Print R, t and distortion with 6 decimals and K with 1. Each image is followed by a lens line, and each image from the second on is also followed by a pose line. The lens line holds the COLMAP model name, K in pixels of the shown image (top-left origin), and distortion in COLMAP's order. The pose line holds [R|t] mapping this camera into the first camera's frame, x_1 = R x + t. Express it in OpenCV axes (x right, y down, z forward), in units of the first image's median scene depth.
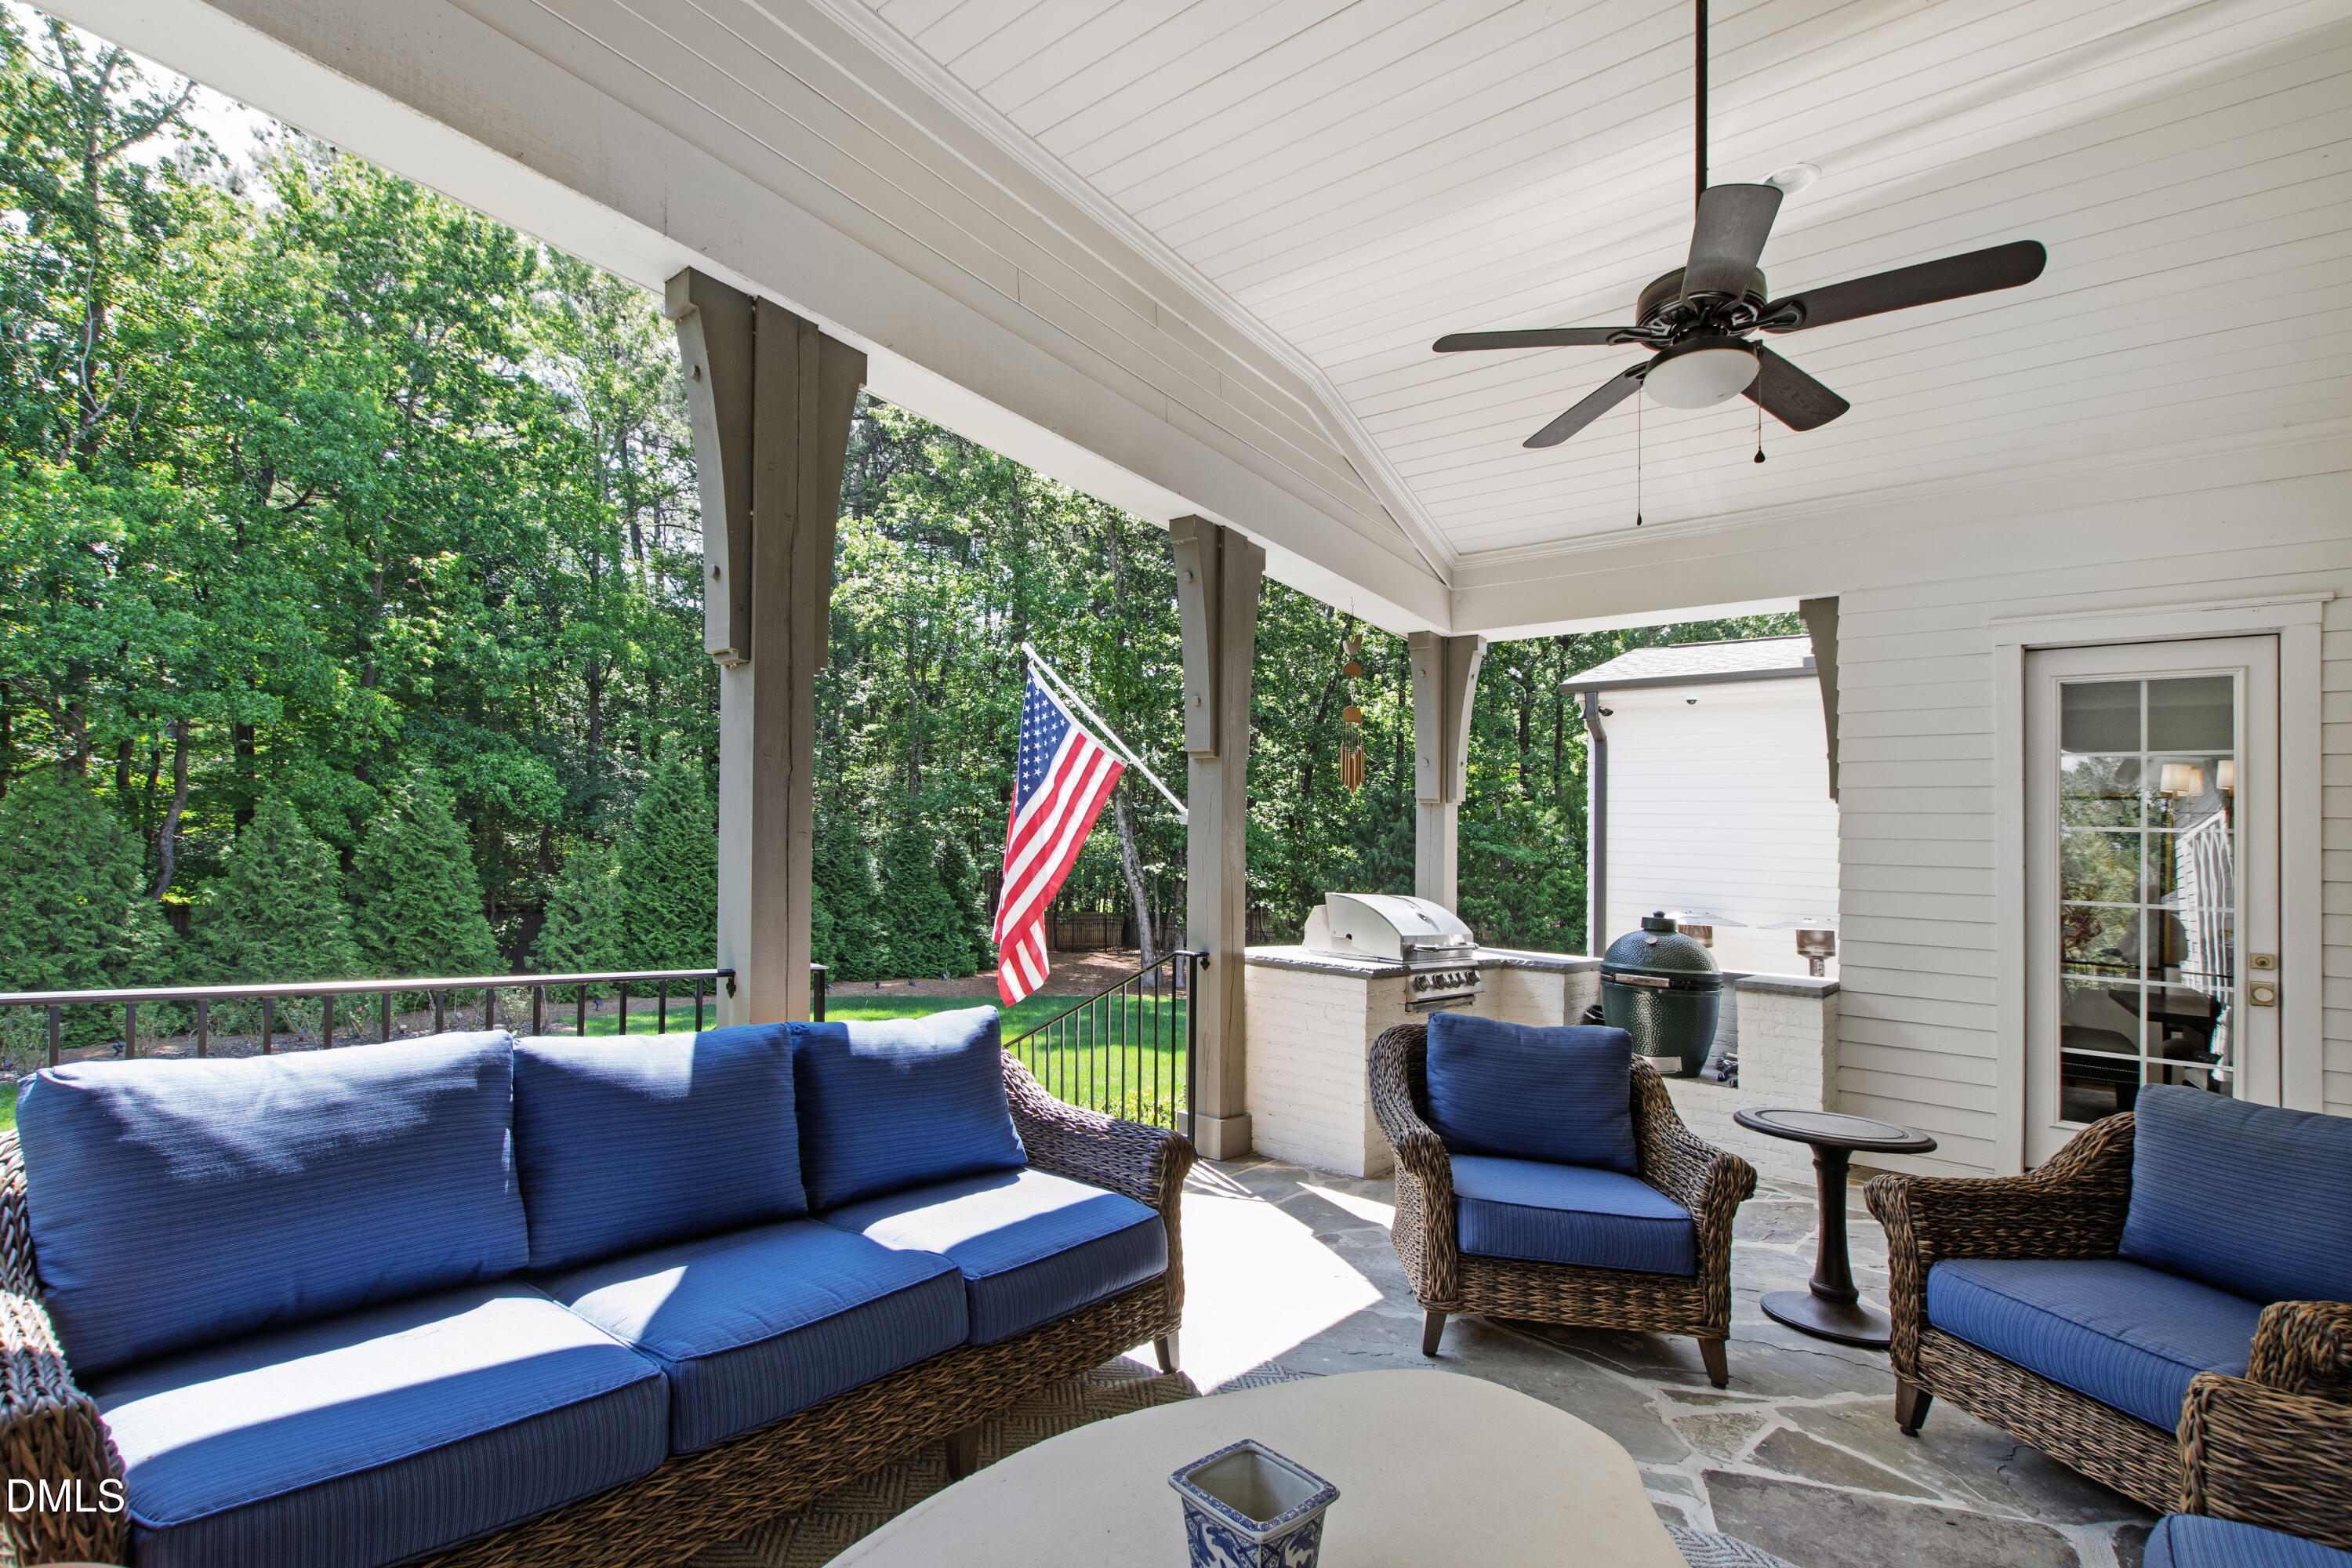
lens RADIAL K [[1044.6, 0, 1100.2], [0, 1044.6, 824.6], [0, 0, 1]] dist [0.003080, 0.000092]
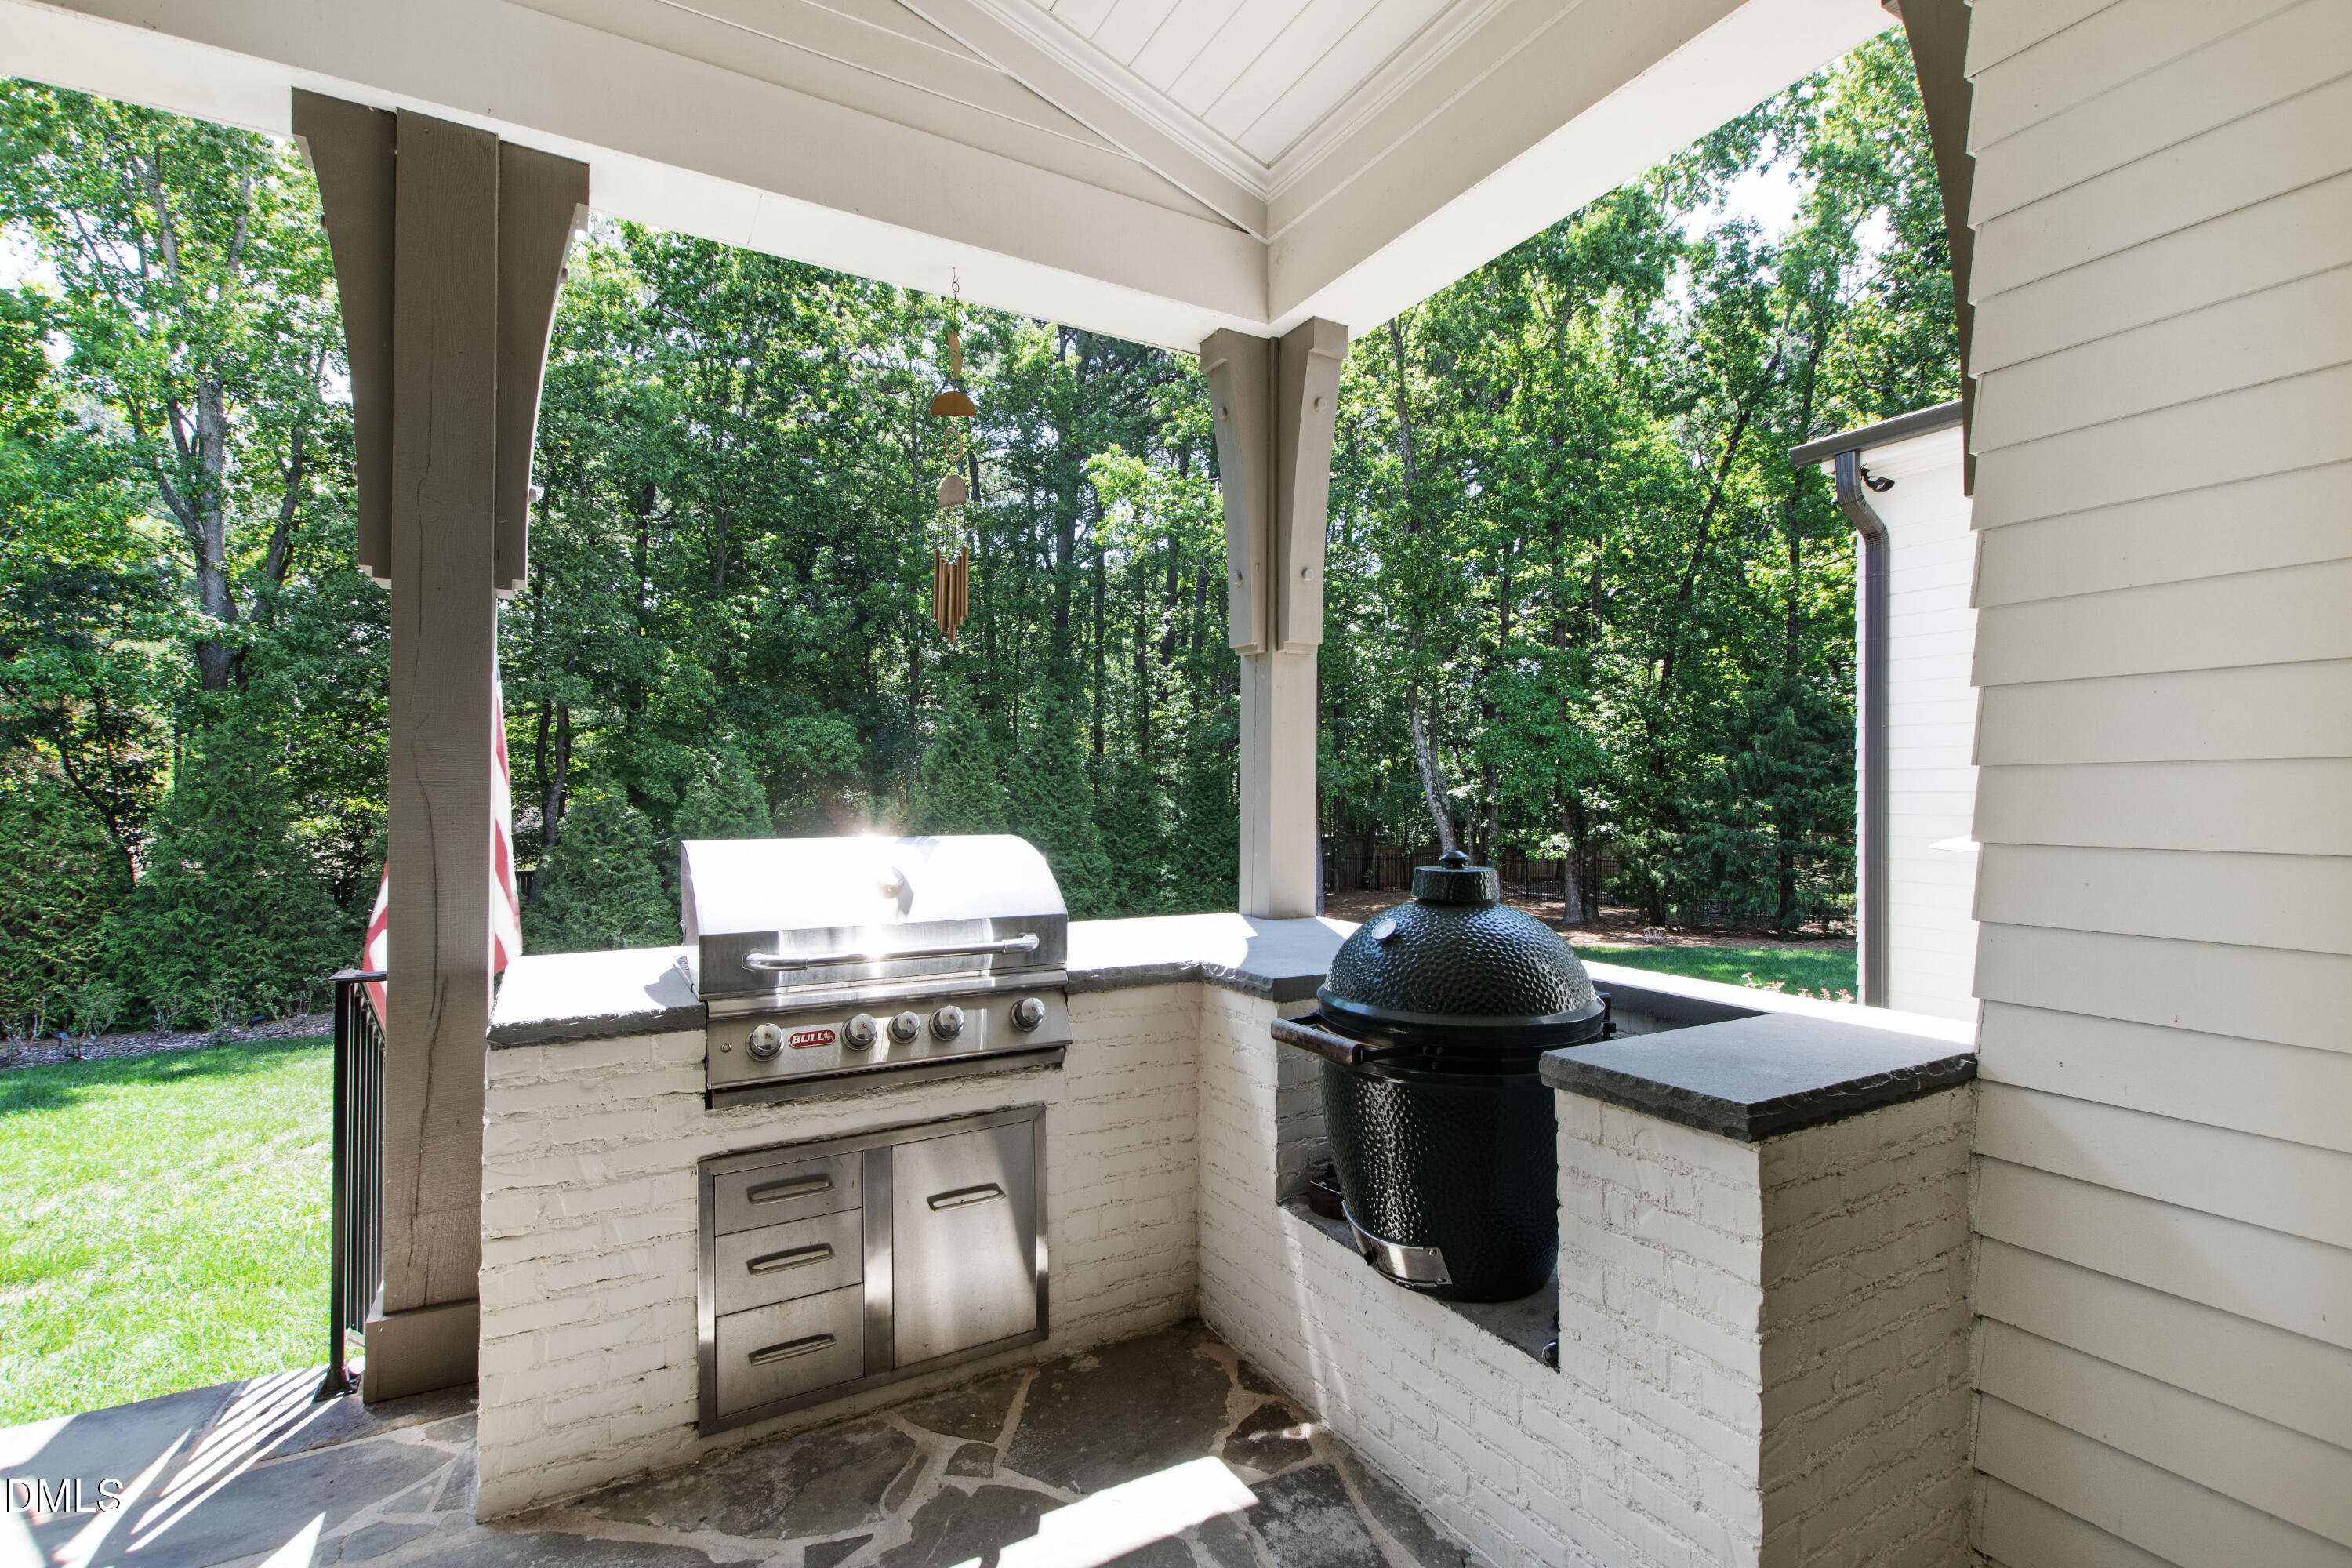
lens RADIAL K [[1044.6, 0, 1181.4], [0, 1044.6, 784.5], [0, 0, 1]] dist [0.003080, 0.000092]
pose [[0.939954, -0.055509, -0.336758, 0.162569], [0.063769, 0.997873, 0.013509, 0.013193], [0.335292, -0.034173, 0.941494, 0.169885]]
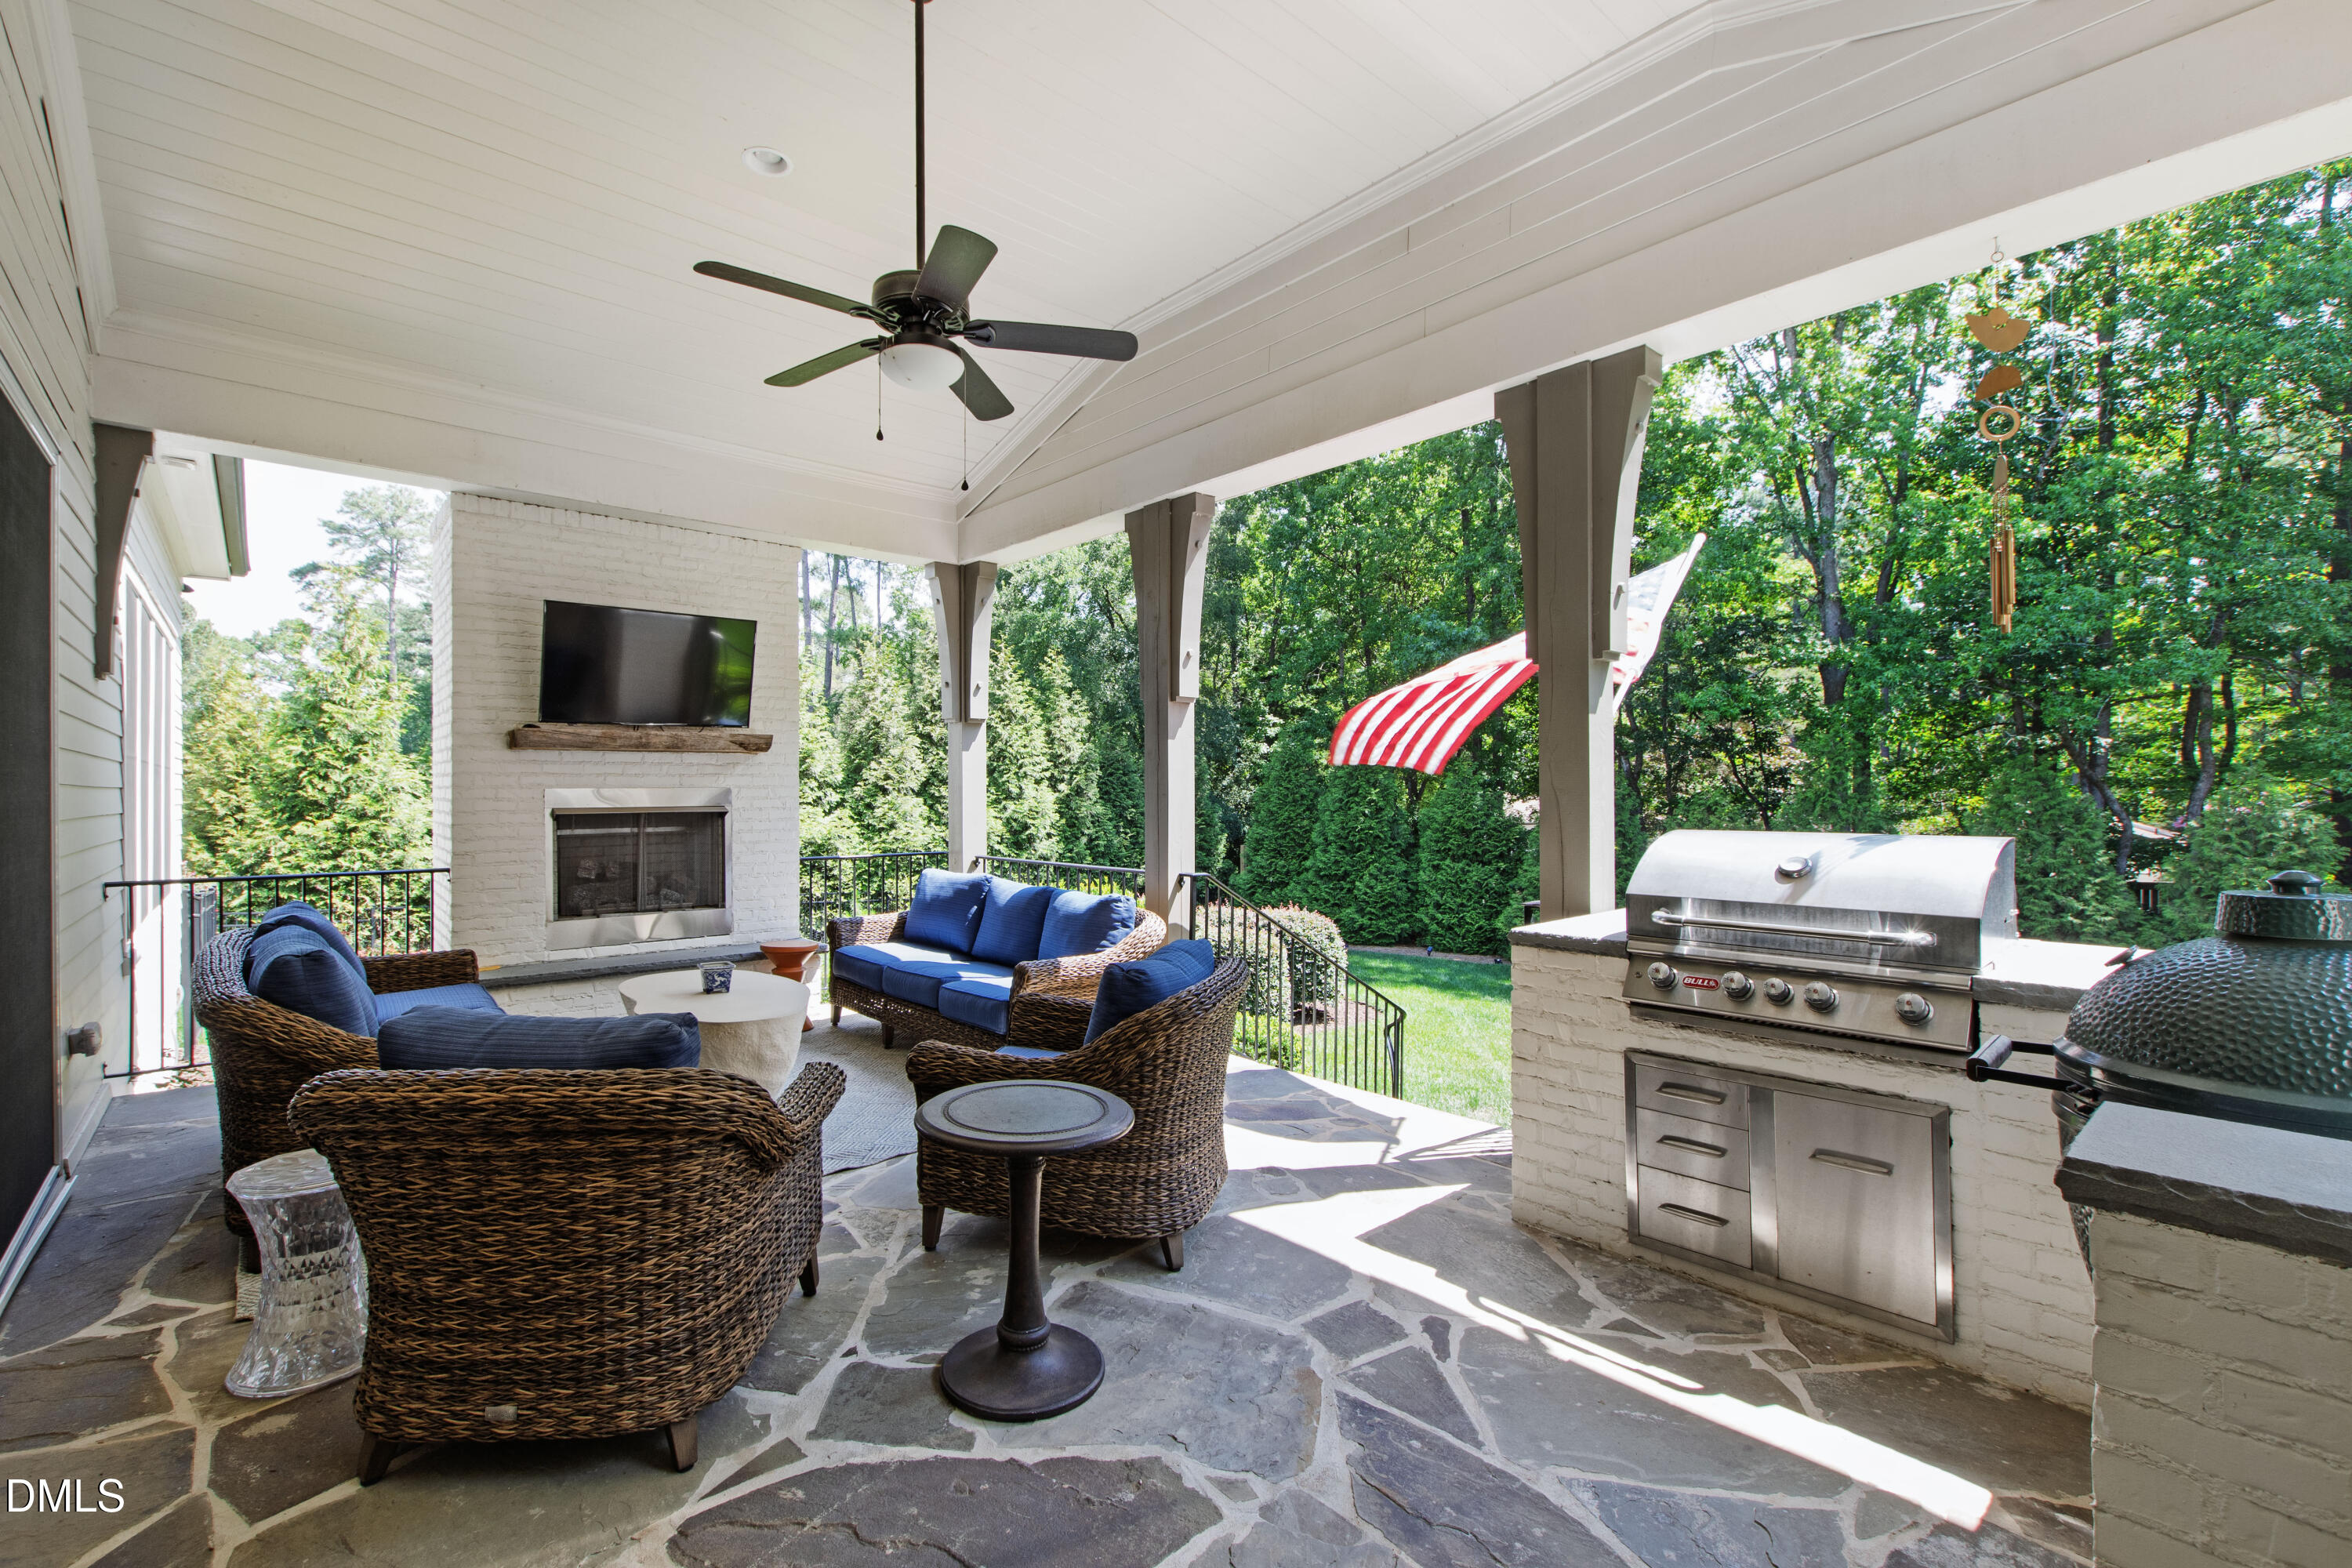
lens RADIAL K [[1044.6, 0, 1097.6], [0, 1044.6, 793.0], [0, 0, 1]] dist [0.003080, 0.000092]
pose [[-0.178531, -0.053644, -0.982471, 0.248443], [0.035449, 0.997514, -0.060907, 0.019025], [0.983296, -0.045701, -0.176185, 0.206477]]
